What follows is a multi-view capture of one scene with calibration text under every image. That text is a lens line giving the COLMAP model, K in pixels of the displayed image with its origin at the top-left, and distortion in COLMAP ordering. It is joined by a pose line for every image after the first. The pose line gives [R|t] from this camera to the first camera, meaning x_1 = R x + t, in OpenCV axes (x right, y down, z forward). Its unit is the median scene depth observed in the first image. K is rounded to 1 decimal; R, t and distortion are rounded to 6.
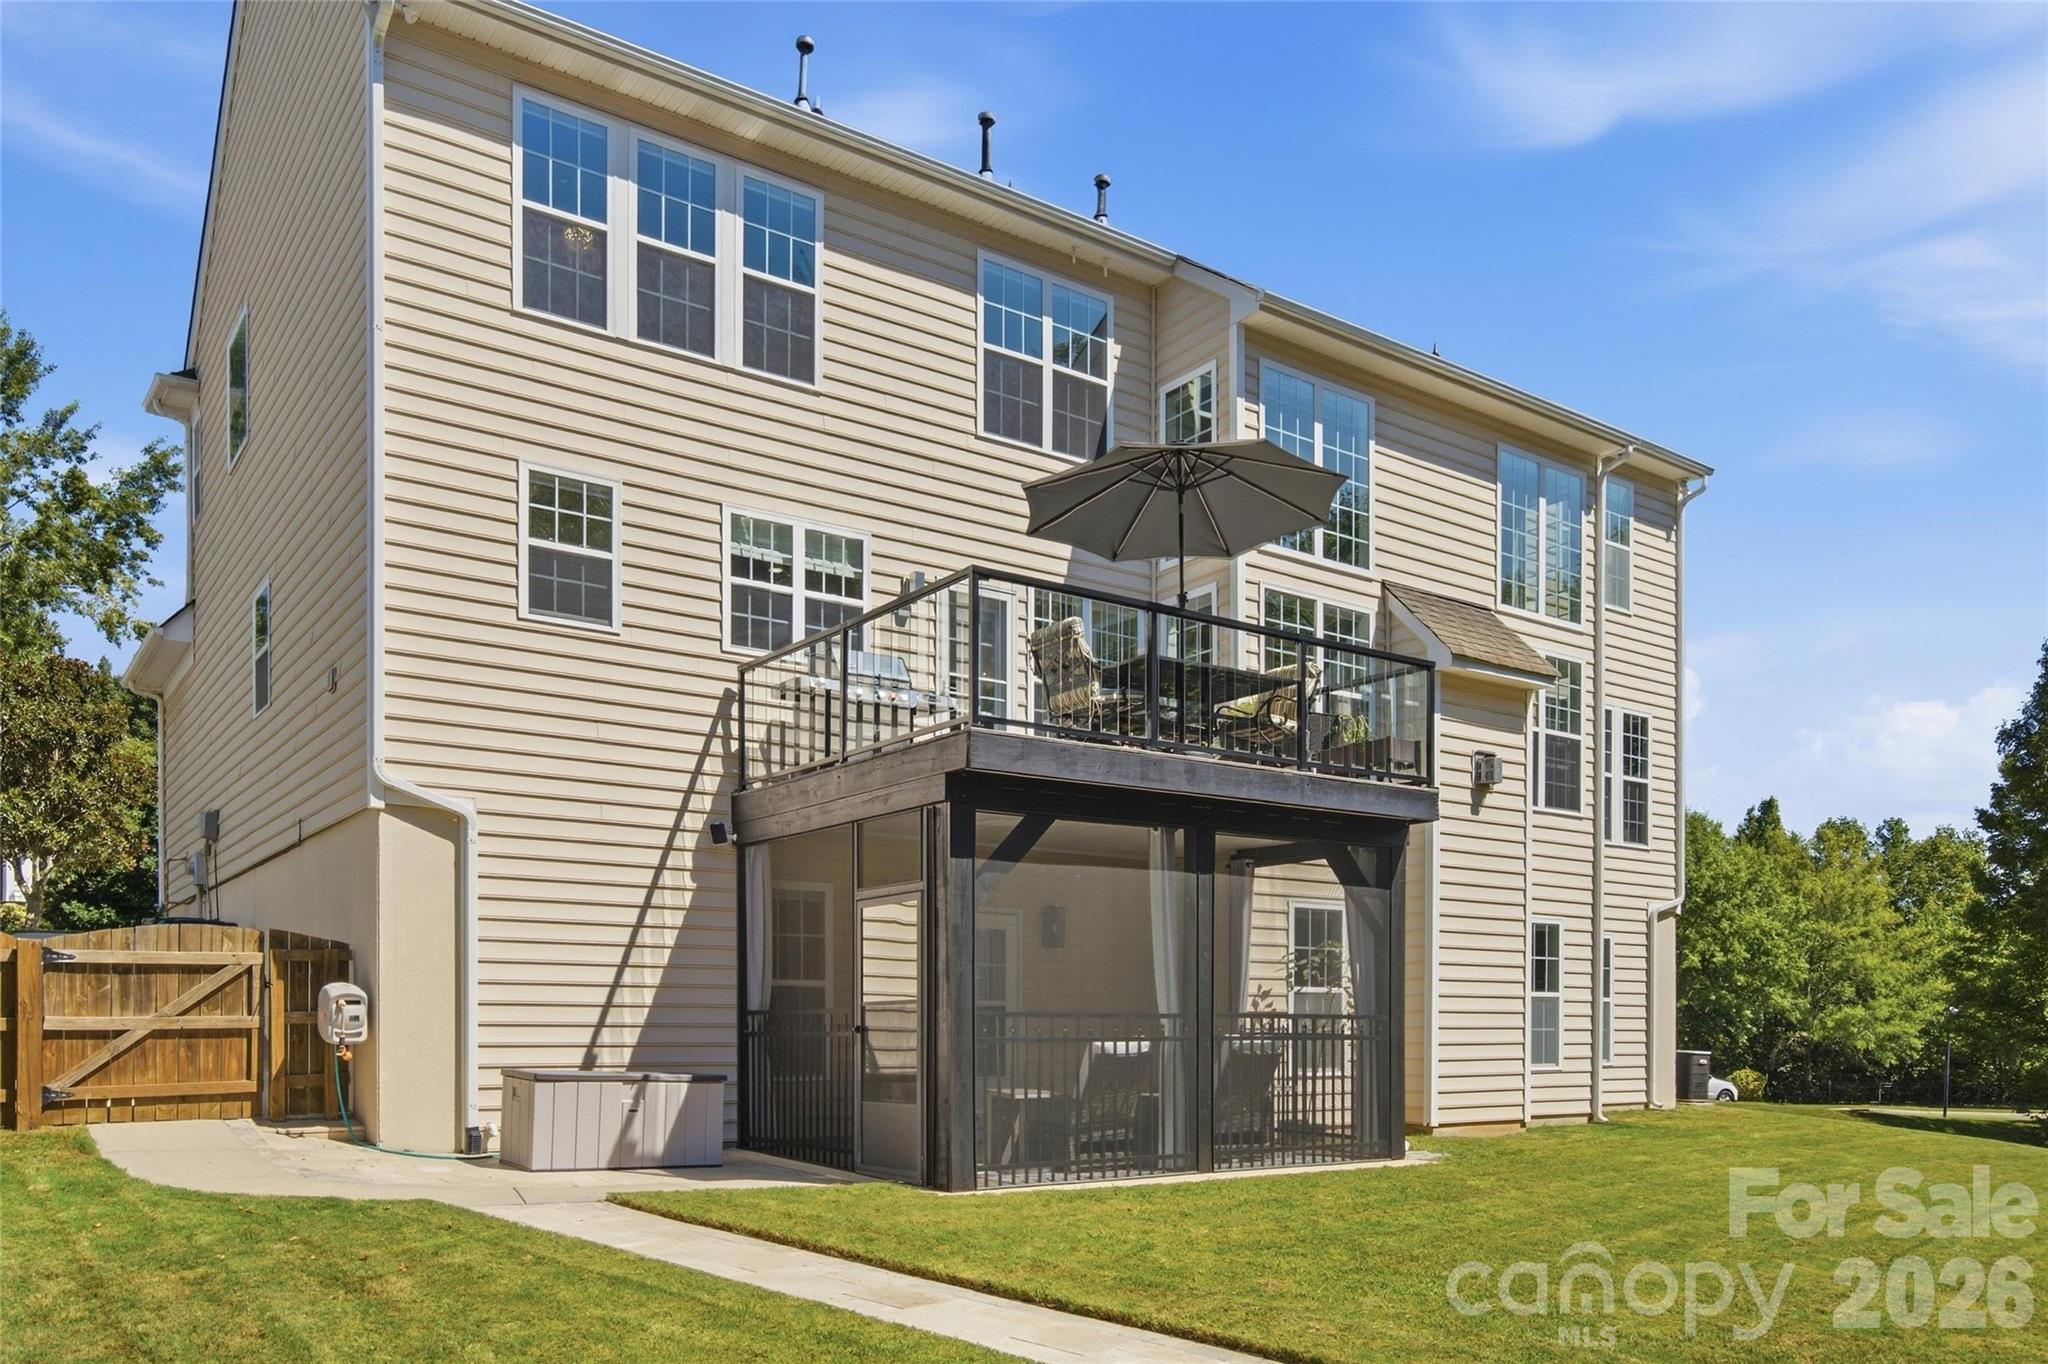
lens RADIAL K [[1506.9, 0, 1027.4], [0, 1506.9, 782.7], [0, 0, 1]] dist [-0.138738, 0.258050]
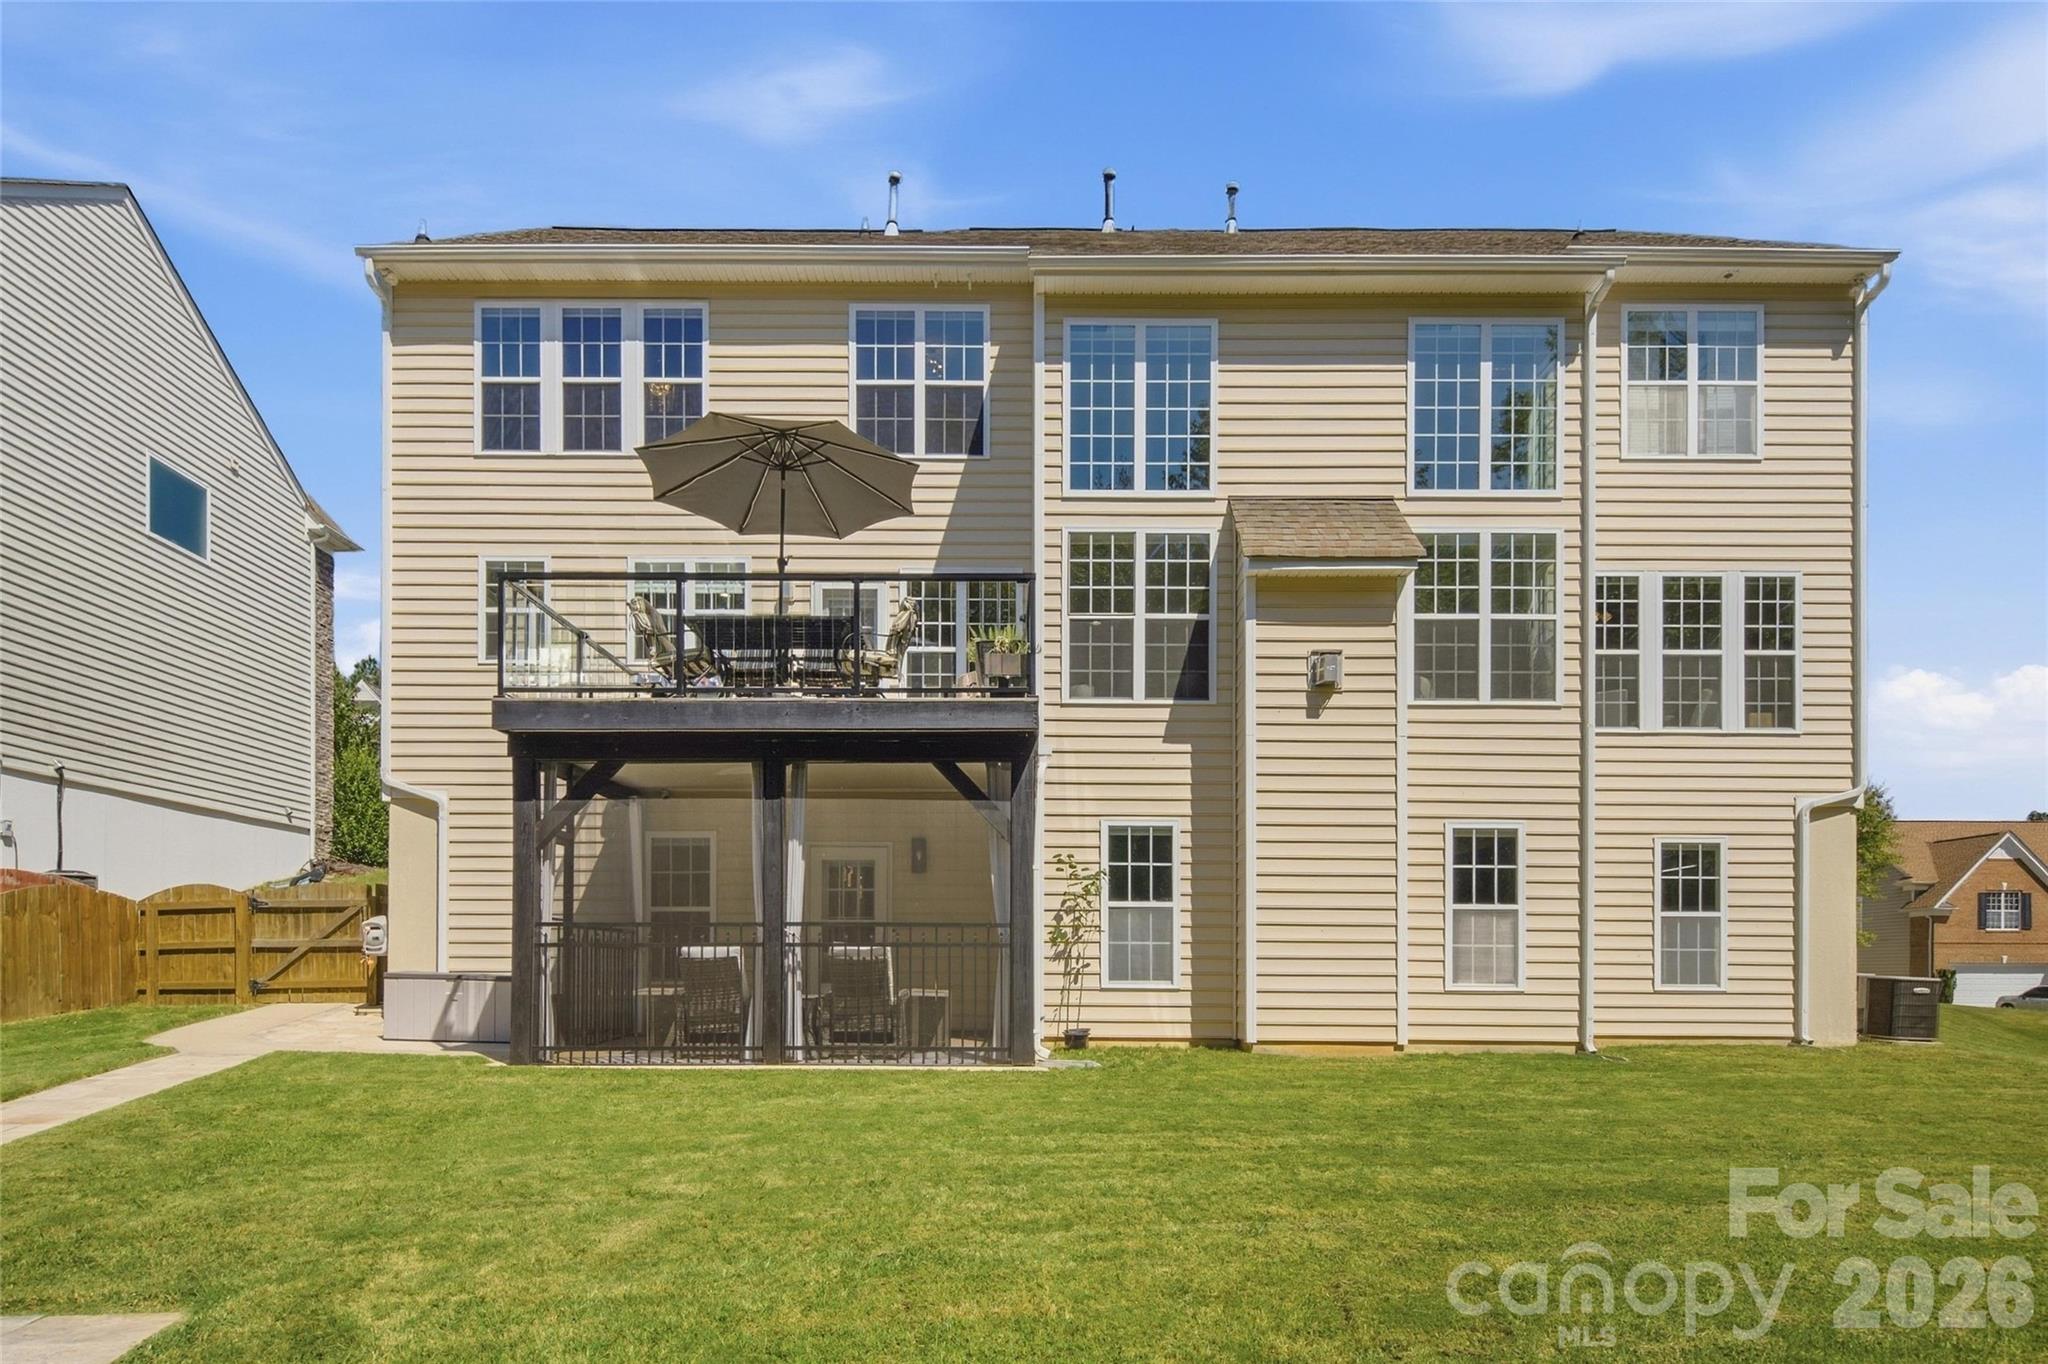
lens RADIAL K [[1145.9, 0, 1020.9], [0, 1145.9, 780.5], [0, 0, 1]] dist [0.005770, 0.000487]
pose [[0.818430, -0.090830, -0.567383, 0.559373], [0.092031, 0.995401, -0.026598, 0.063457], [0.567189, -0.030448, 0.823025, 0.289116]]
